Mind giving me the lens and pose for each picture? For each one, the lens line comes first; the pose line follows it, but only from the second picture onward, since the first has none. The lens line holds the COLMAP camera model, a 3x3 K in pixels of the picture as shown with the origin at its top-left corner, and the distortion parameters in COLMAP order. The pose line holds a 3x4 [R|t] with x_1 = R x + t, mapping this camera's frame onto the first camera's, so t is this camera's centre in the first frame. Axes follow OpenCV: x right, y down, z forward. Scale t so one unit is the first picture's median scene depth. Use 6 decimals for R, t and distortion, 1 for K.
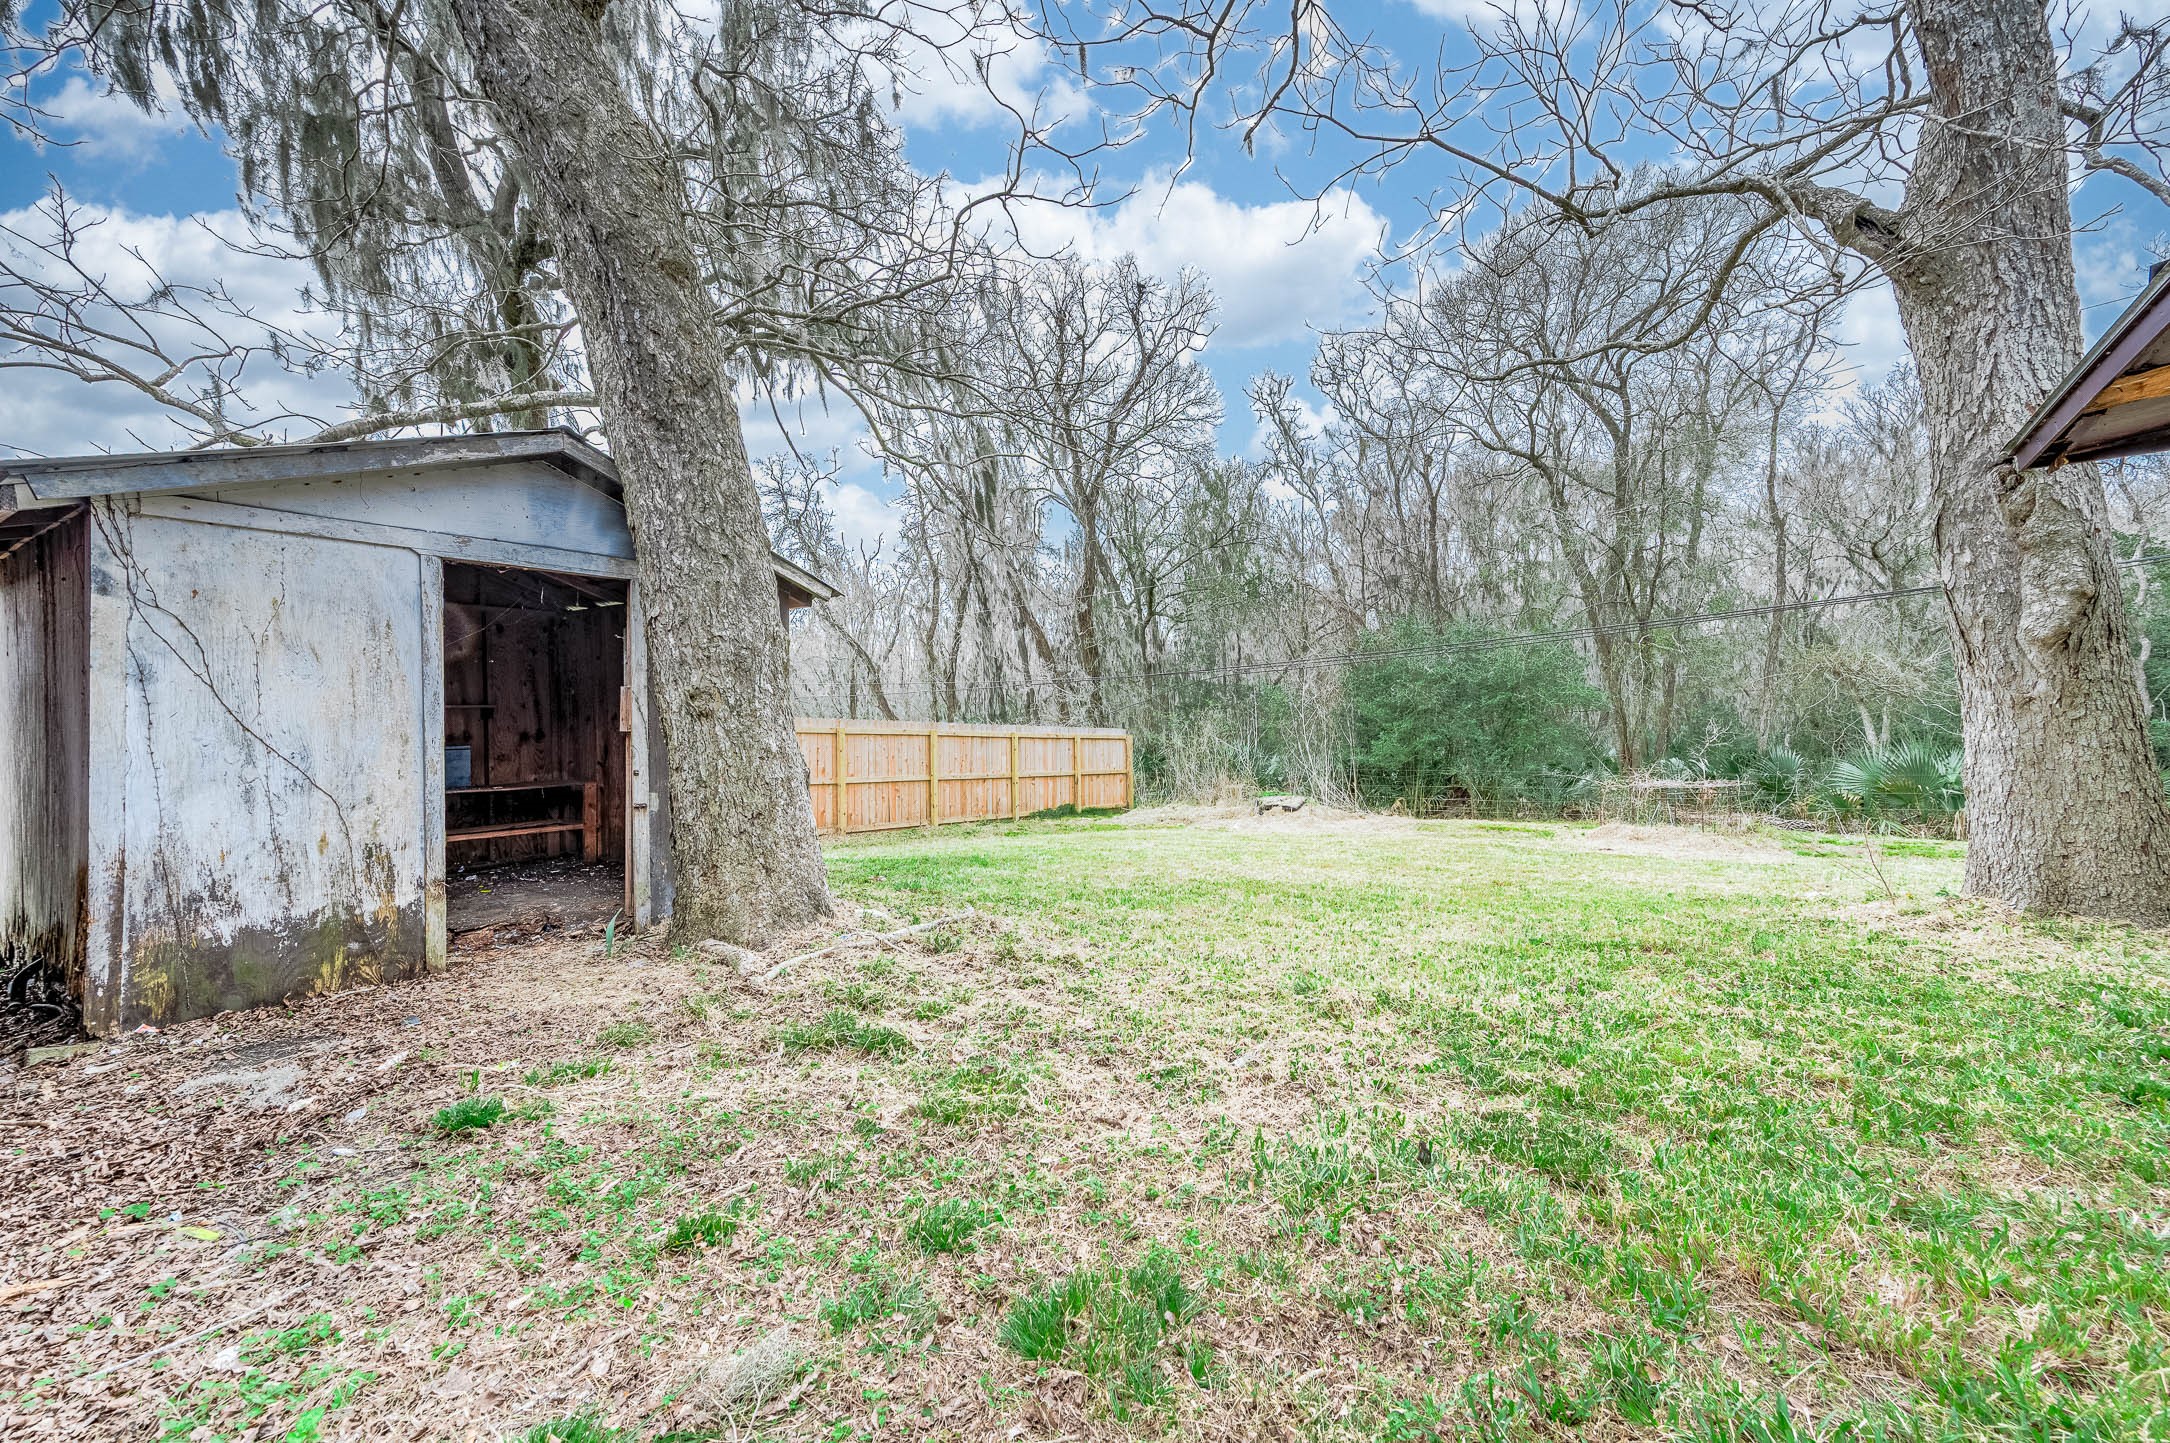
lens RADIAL K [[849.8, 0, 1085.3], [0, 849.8, 734.8], [0, 0, 1]] dist [0.012485, 0.000360]
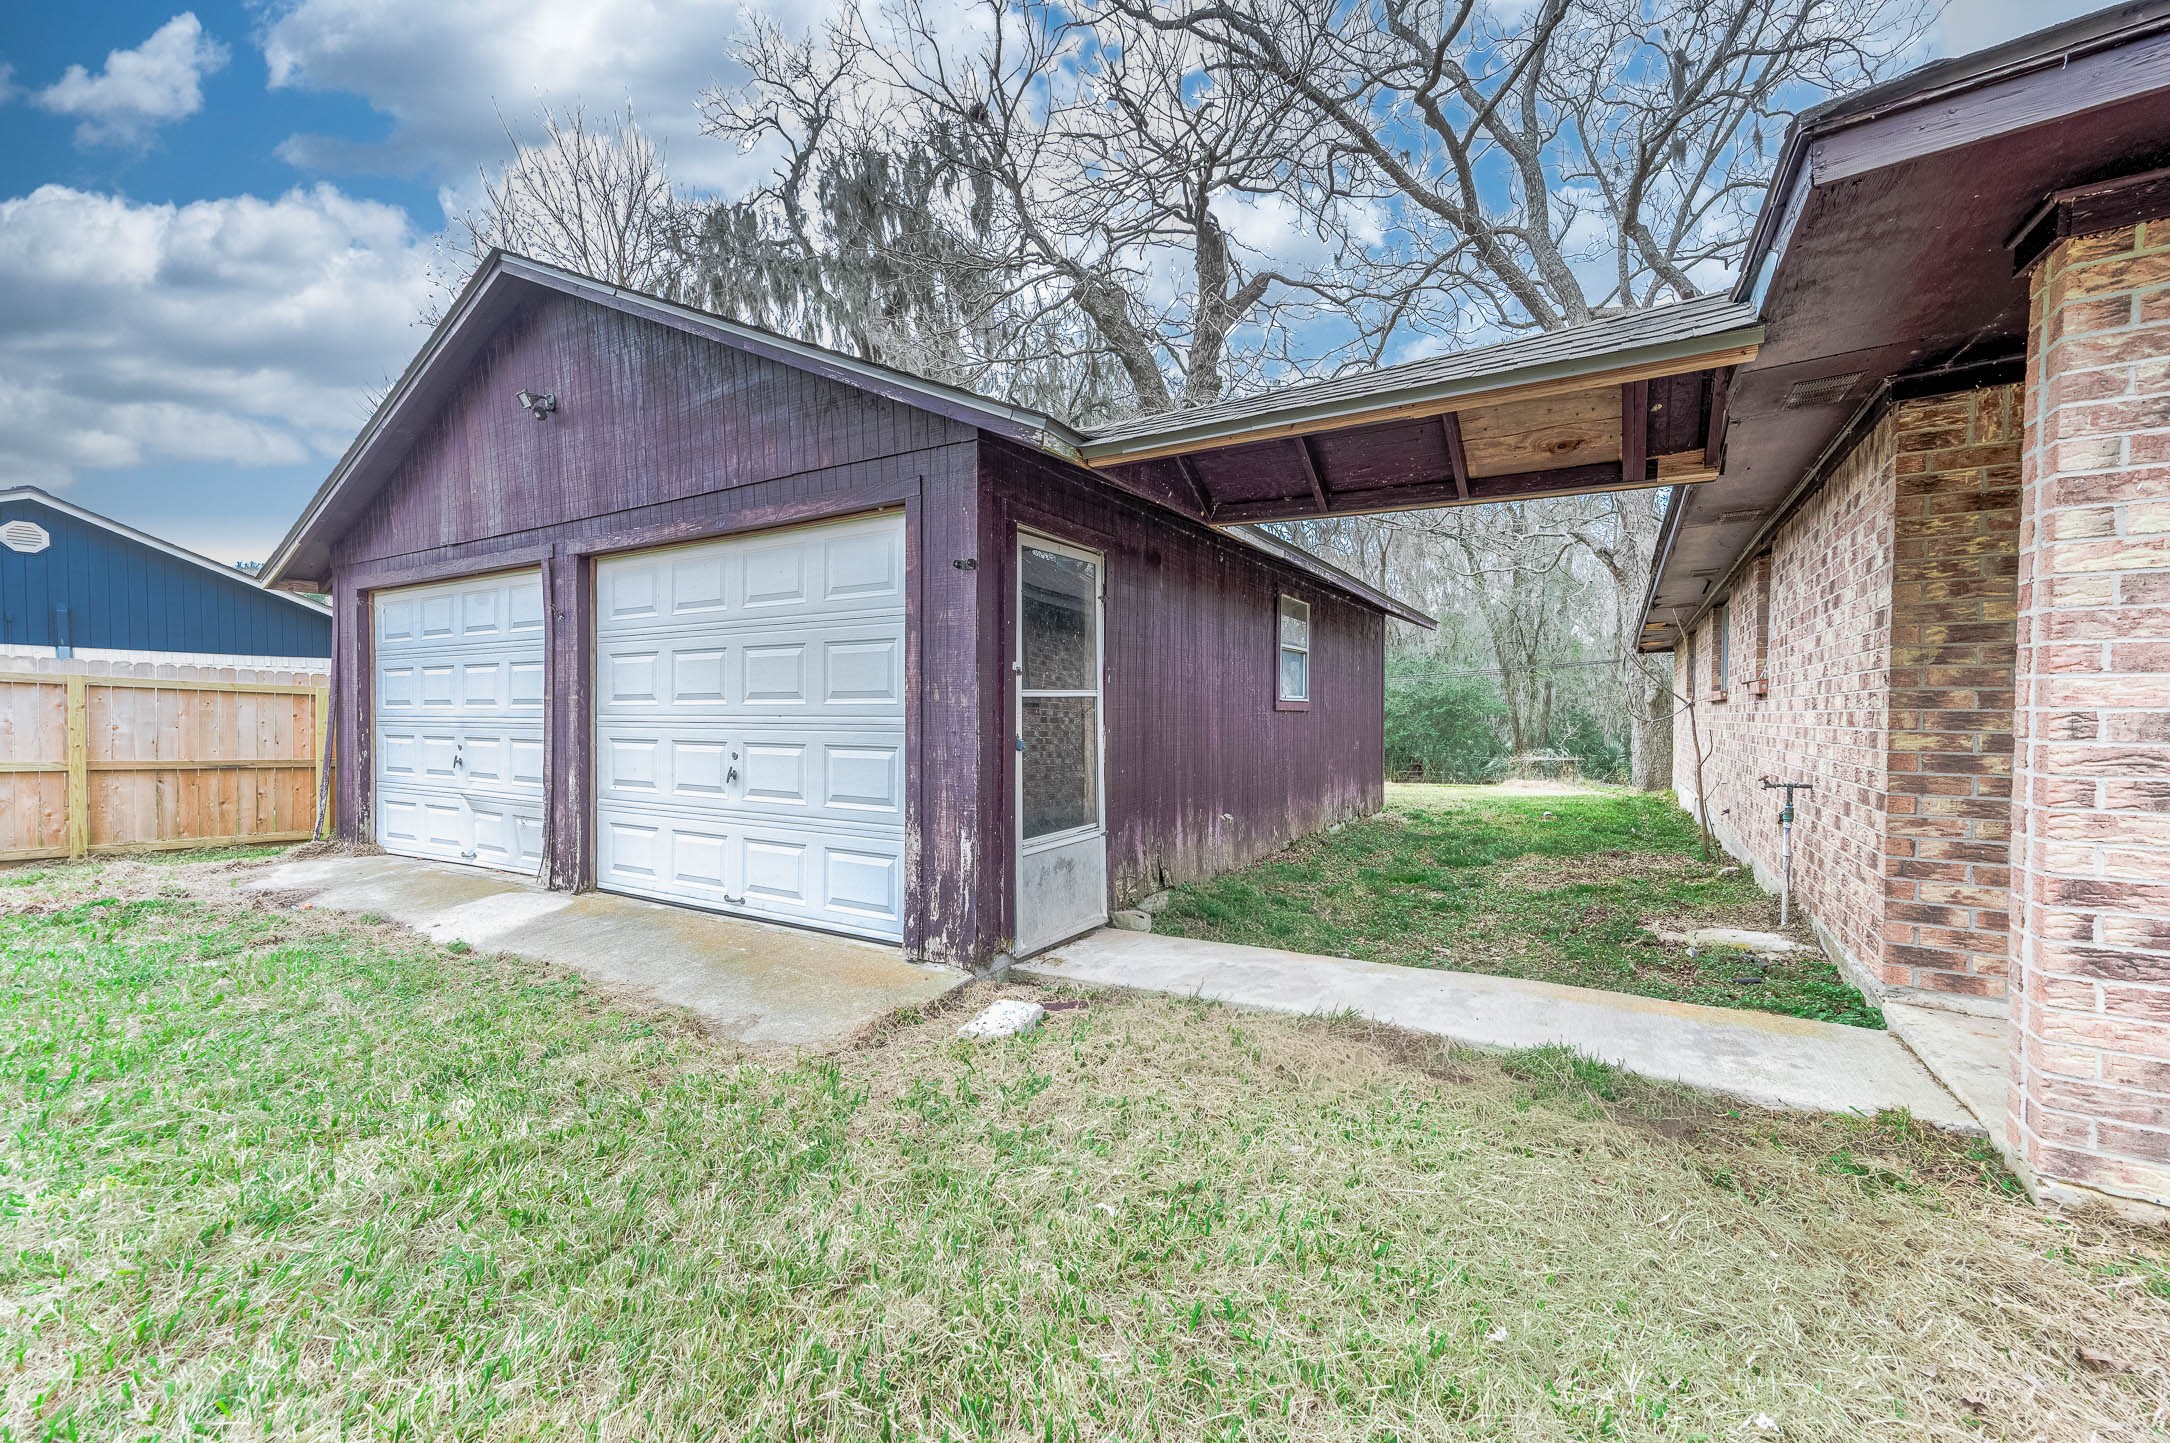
lens RADIAL K [[863.5, 0, 1086.0], [0, 863.5, 755.7], [0, 0, 1]] dist [0.013414, 0.000150]
pose [[0.994587, -0.000573, 0.103901, -0.298421], [-0.002429, 0.999583, 0.028758, -0.001909], [-0.103874, -0.028855, 0.994172, -0.461671]]
